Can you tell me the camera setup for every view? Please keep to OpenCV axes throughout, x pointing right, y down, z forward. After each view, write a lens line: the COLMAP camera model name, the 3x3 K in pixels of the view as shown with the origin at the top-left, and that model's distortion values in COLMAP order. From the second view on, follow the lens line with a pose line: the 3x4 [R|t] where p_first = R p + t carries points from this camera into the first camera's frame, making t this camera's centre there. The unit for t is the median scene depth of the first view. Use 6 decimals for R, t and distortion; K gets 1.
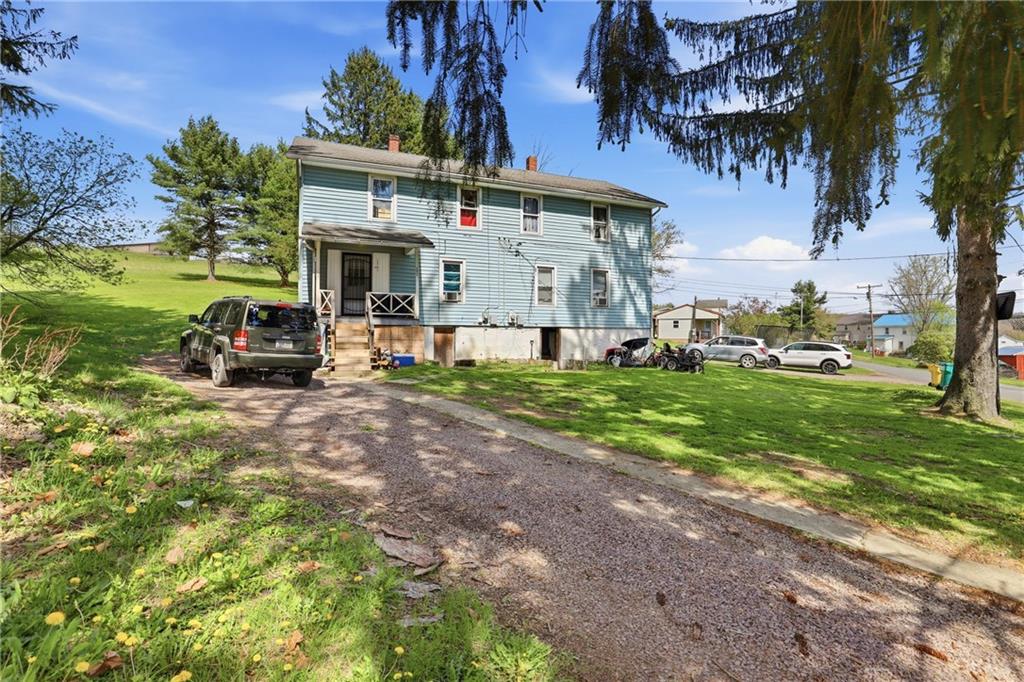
lens RADIAL K [[510.5, 0, 509.0], [0, 510.5, 336.6], [0, 0, 1]] dist [-0.025126, 0.000256]
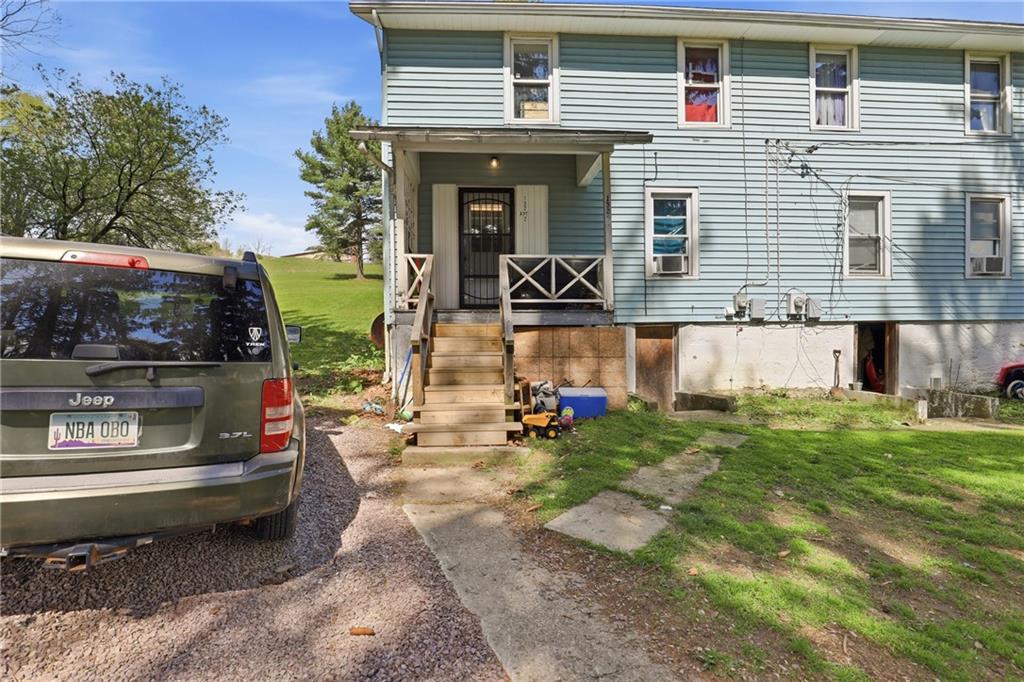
lens RADIAL K [[510.5, 0, 509.0], [0, 510.5, 336.6], [0, 0, 1]] dist [-0.025126, 0.000256]
pose [[0.953575, -0.013656, -0.300847, -0.112186], [0.016114, 0.999854, 0.005692, -0.013488], [0.300726, -0.010276, 0.953655, 0.469053]]
